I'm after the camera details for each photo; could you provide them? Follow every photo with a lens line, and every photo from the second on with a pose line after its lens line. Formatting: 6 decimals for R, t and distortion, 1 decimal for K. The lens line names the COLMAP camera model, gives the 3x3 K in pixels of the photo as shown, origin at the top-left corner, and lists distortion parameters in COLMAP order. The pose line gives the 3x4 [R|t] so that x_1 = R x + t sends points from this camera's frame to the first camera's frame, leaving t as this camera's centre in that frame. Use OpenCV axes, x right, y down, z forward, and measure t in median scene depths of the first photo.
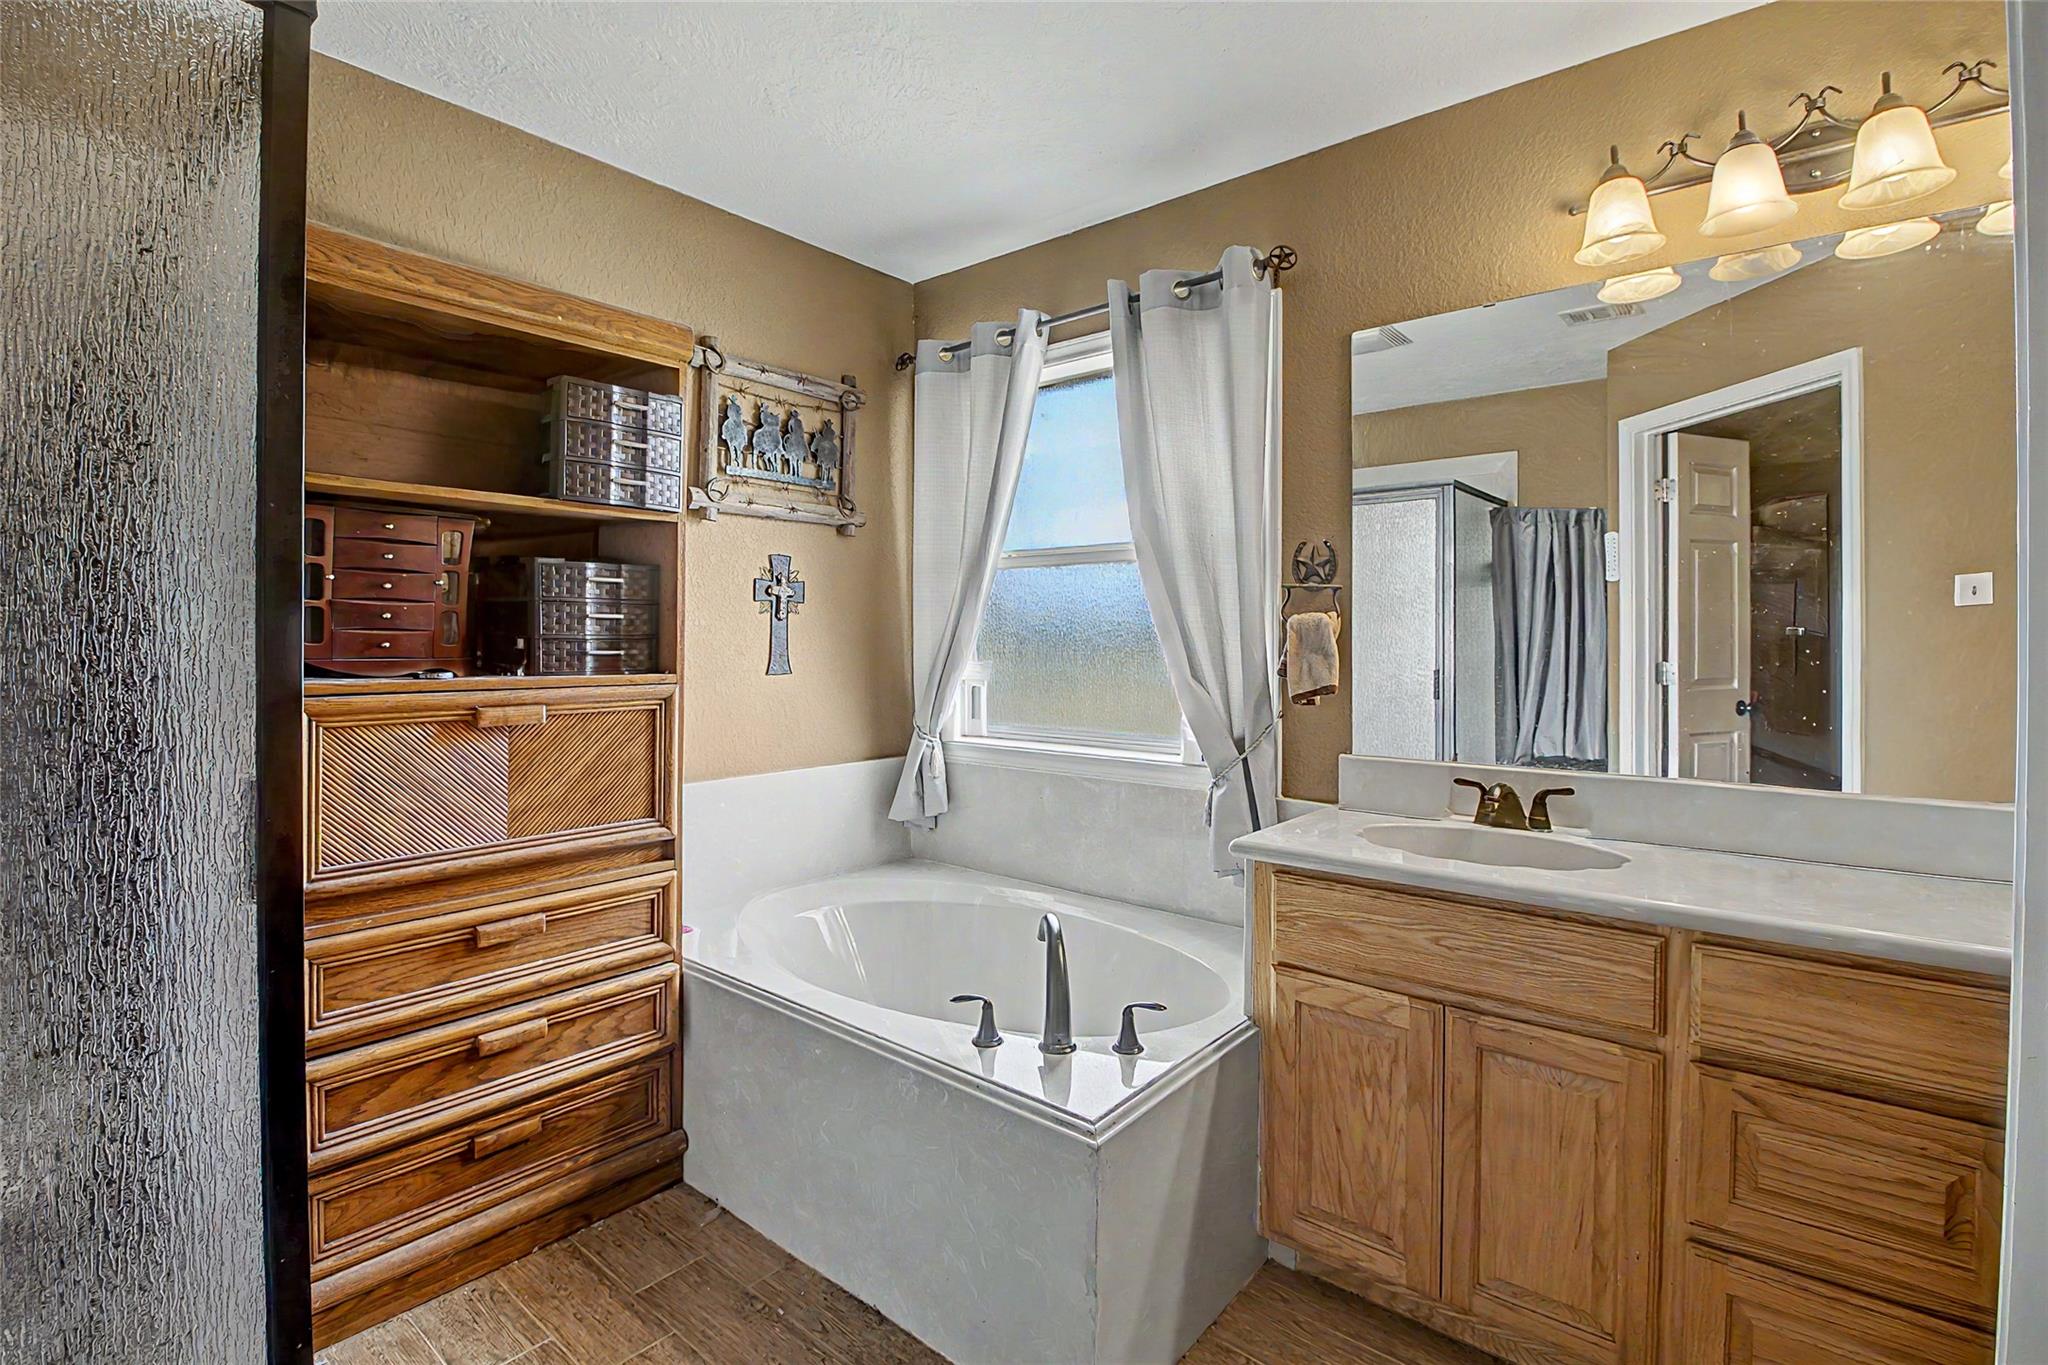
lens RADIAL K [[953.5, 0, 1019.0], [0, 953.5, 637.1], [0, 0, 1]] dist [-0.019162, -0.000467]
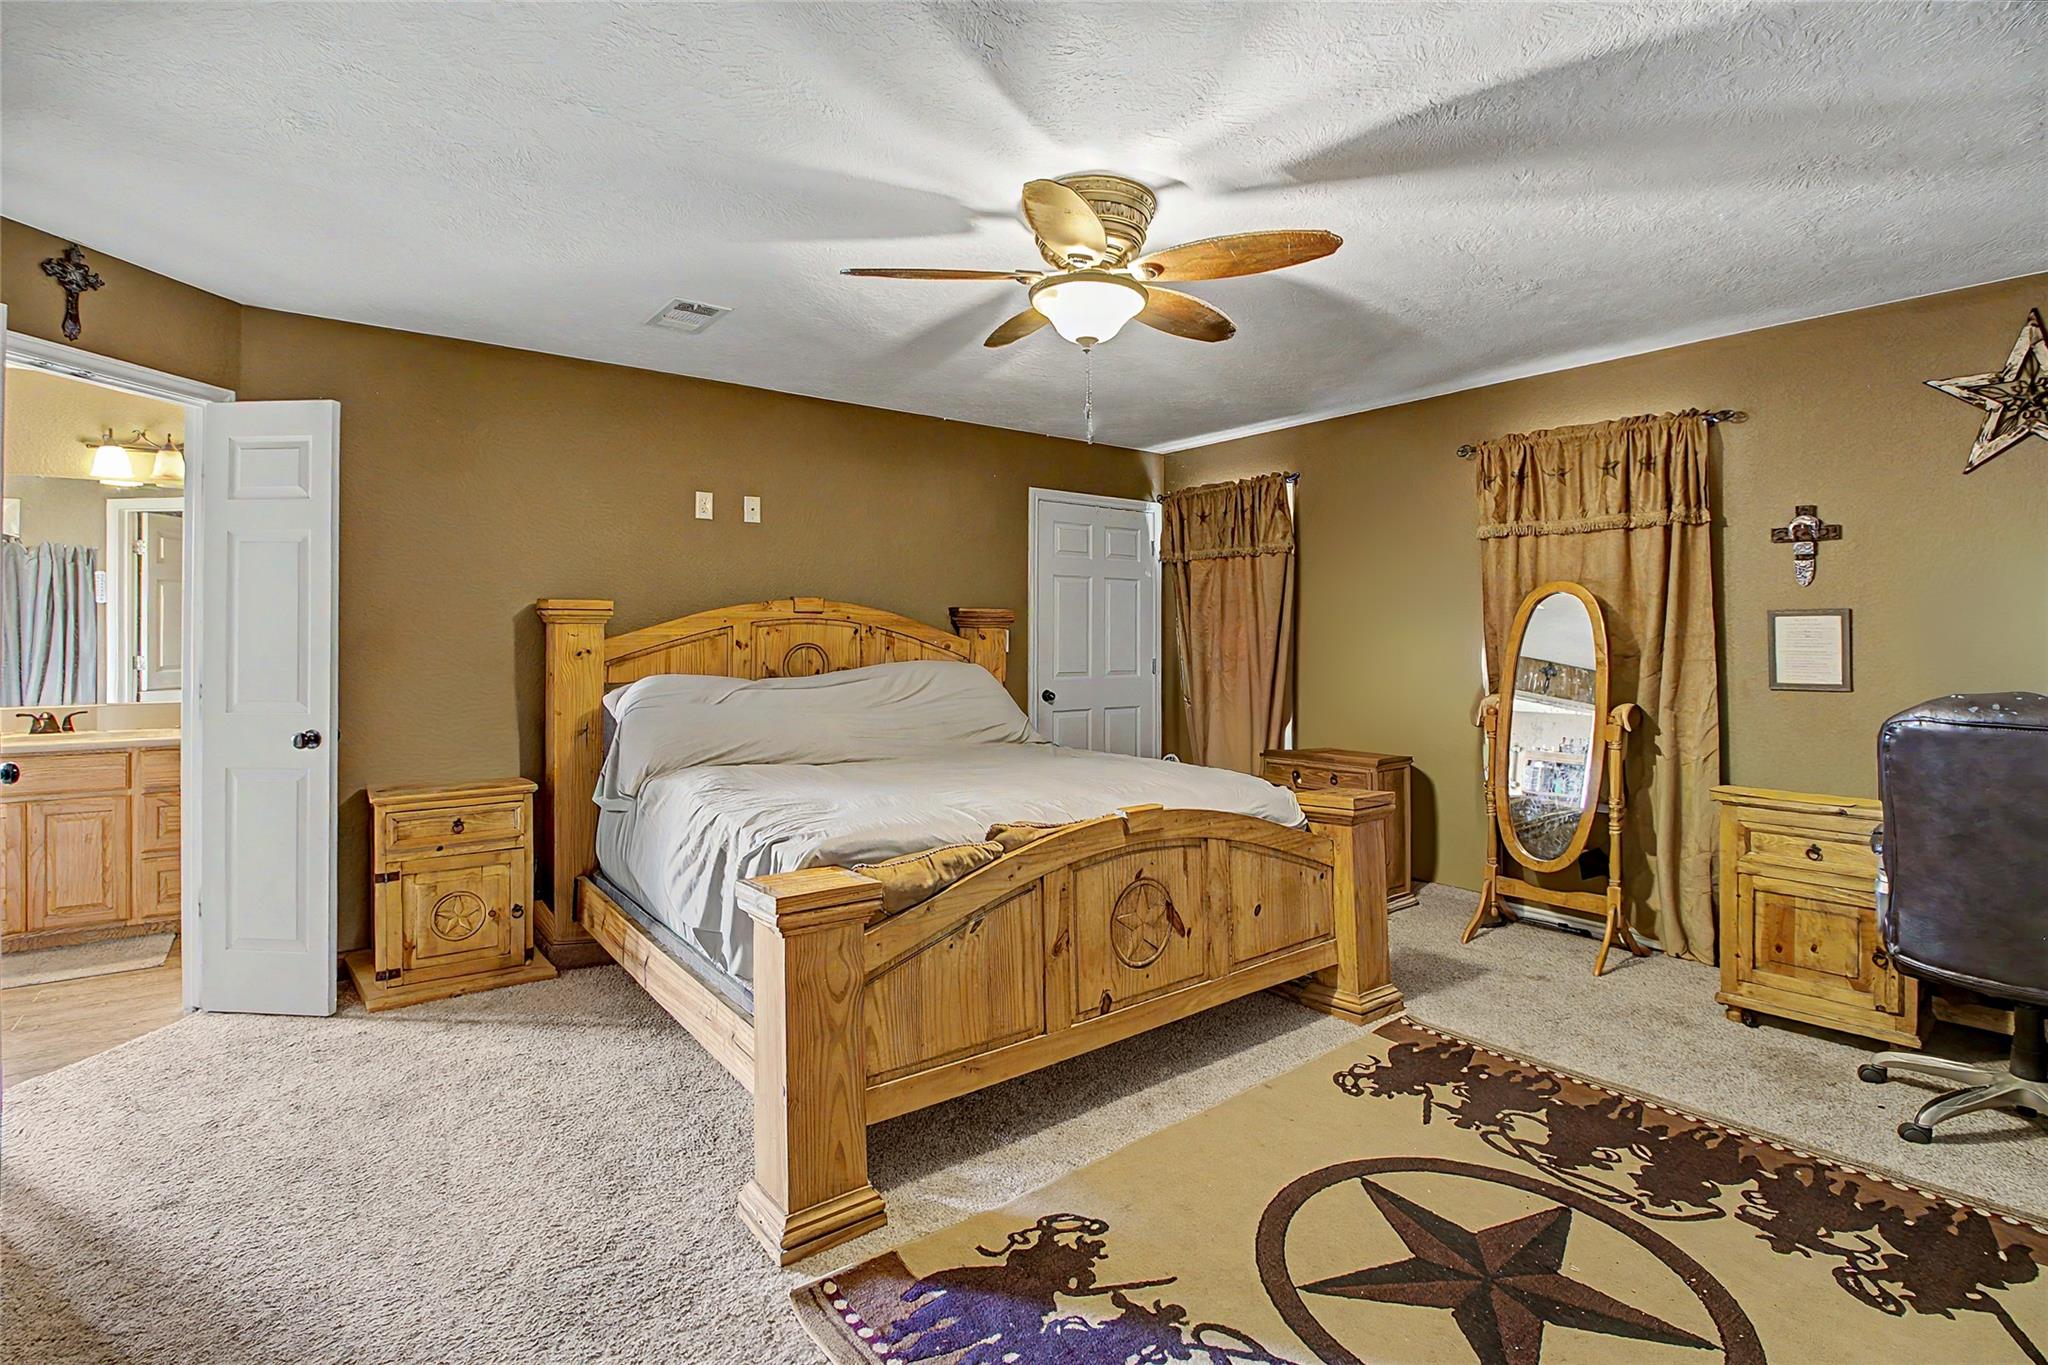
lens RADIAL K [[953.5, 0, 1019.0], [0, 953.5, 637.1], [0, 0, 1]] dist [-0.019162, -0.000467]
pose [[0.224741, -0.002909, 0.974414, -1.034734], [-0.006690, 0.999967, 0.004528, -0.038864], [-0.974395, -0.007537, 0.224715, -1.587241]]
